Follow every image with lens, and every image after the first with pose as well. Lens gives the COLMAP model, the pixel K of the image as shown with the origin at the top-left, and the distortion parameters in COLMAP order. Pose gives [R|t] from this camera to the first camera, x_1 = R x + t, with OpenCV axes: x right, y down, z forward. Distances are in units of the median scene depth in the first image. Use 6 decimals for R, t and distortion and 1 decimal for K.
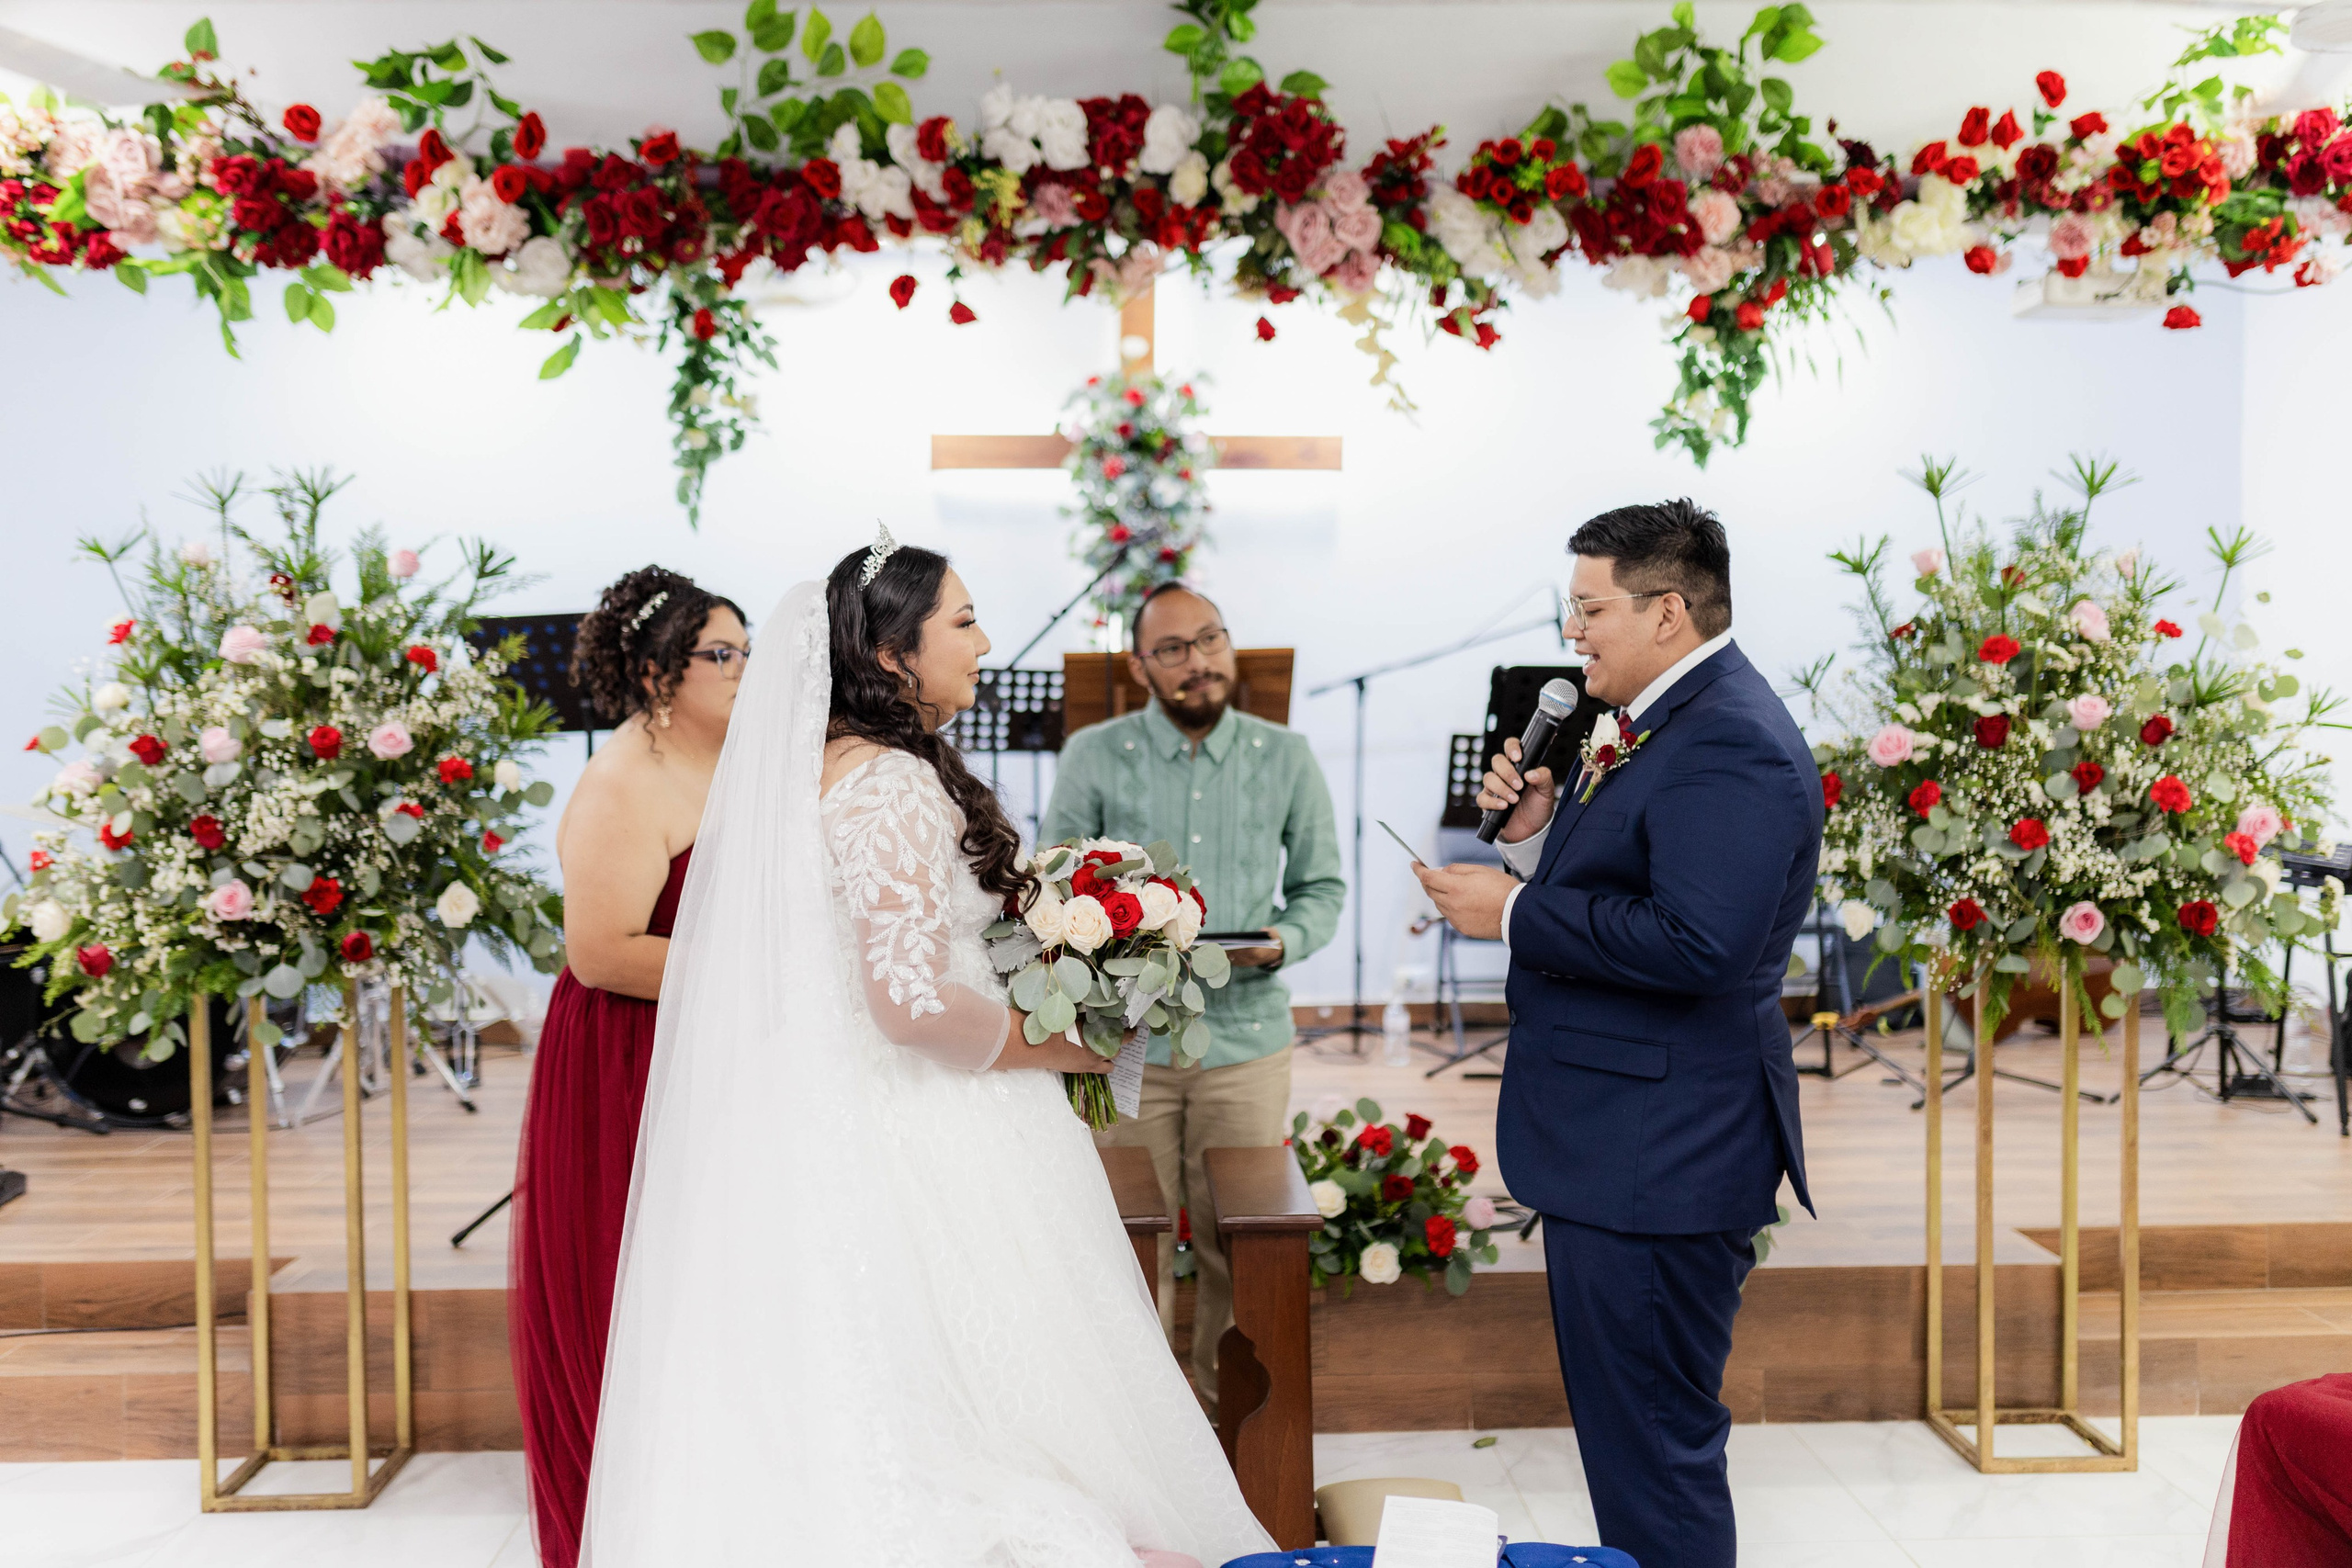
lens RADIAL K [[2400.3, 0, 1176.0], [0, 2400.3, 784.0], [0, 0, 1]] dist [-0.003352, 0.009839]
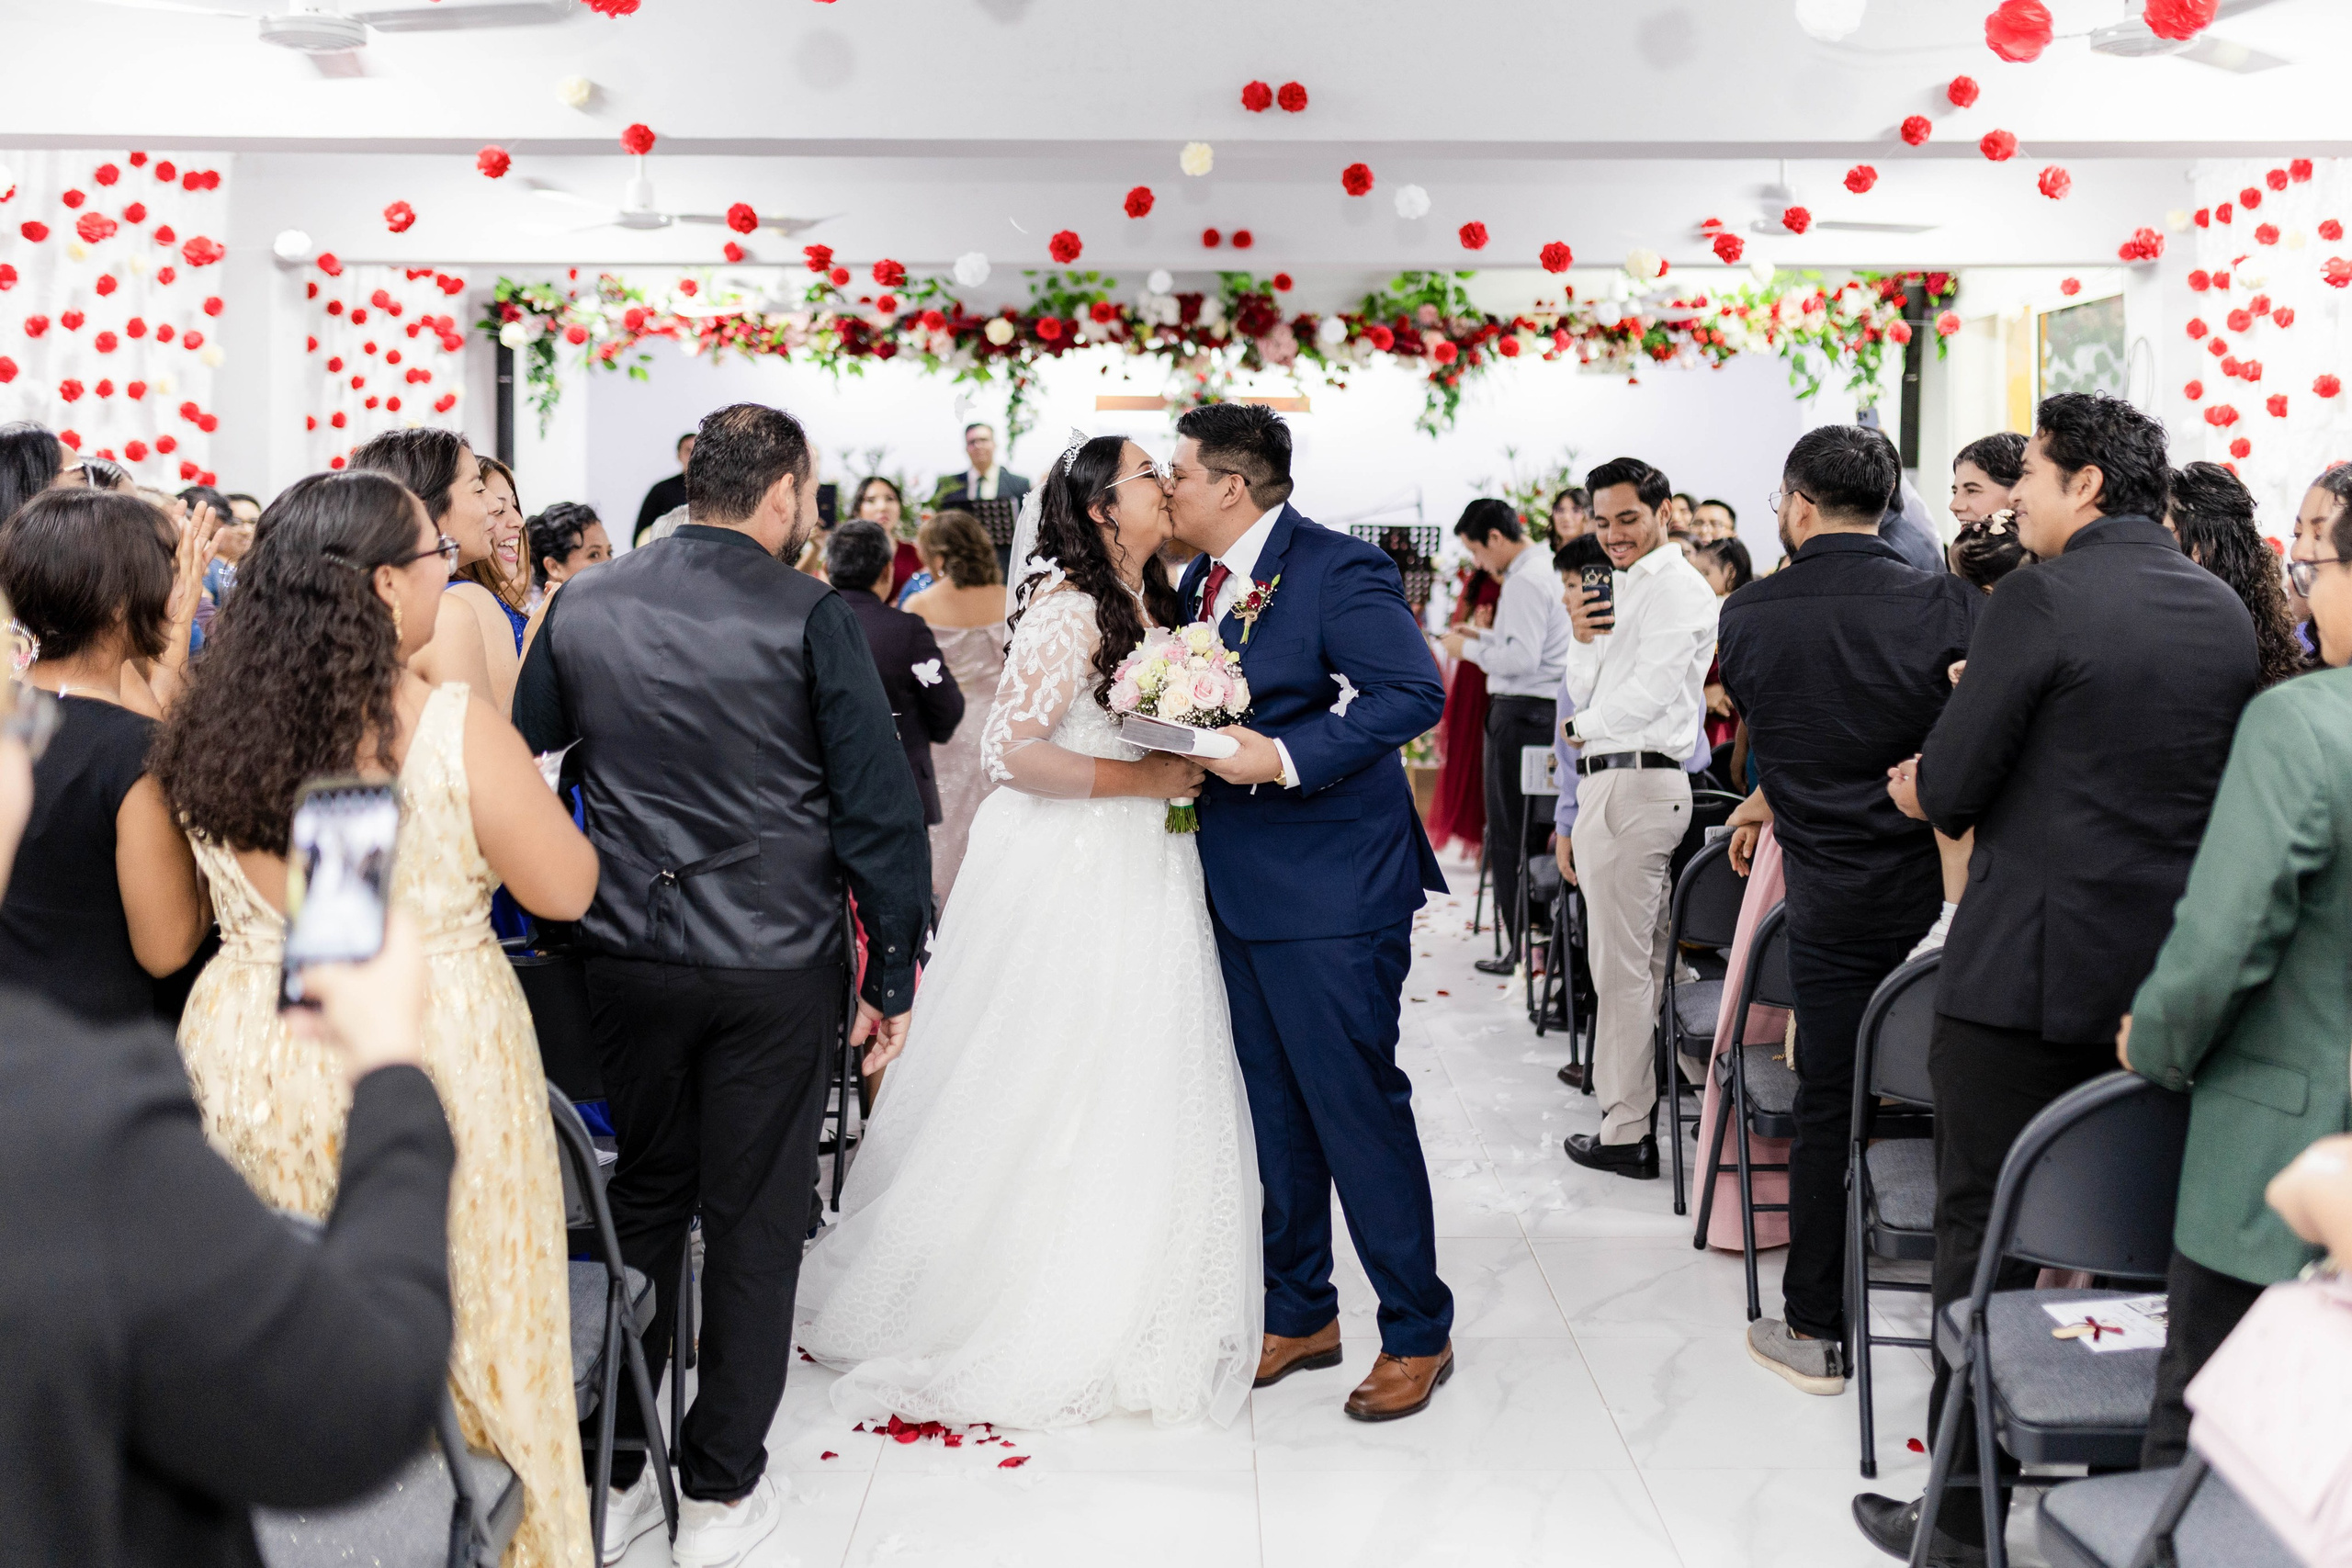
lens RADIAL K [[2364.4, 0, 1153.8], [0, 2364.4, 714.9], [0, 0, 1]] dist [0.001640, 0.013625]
pose [[0.999203, 0.011677, -0.038183, 0.035468], [-0.010192, 0.999193, 0.038856, 0.055352], [0.038606, -0.038436, 0.998515, -1.468568]]
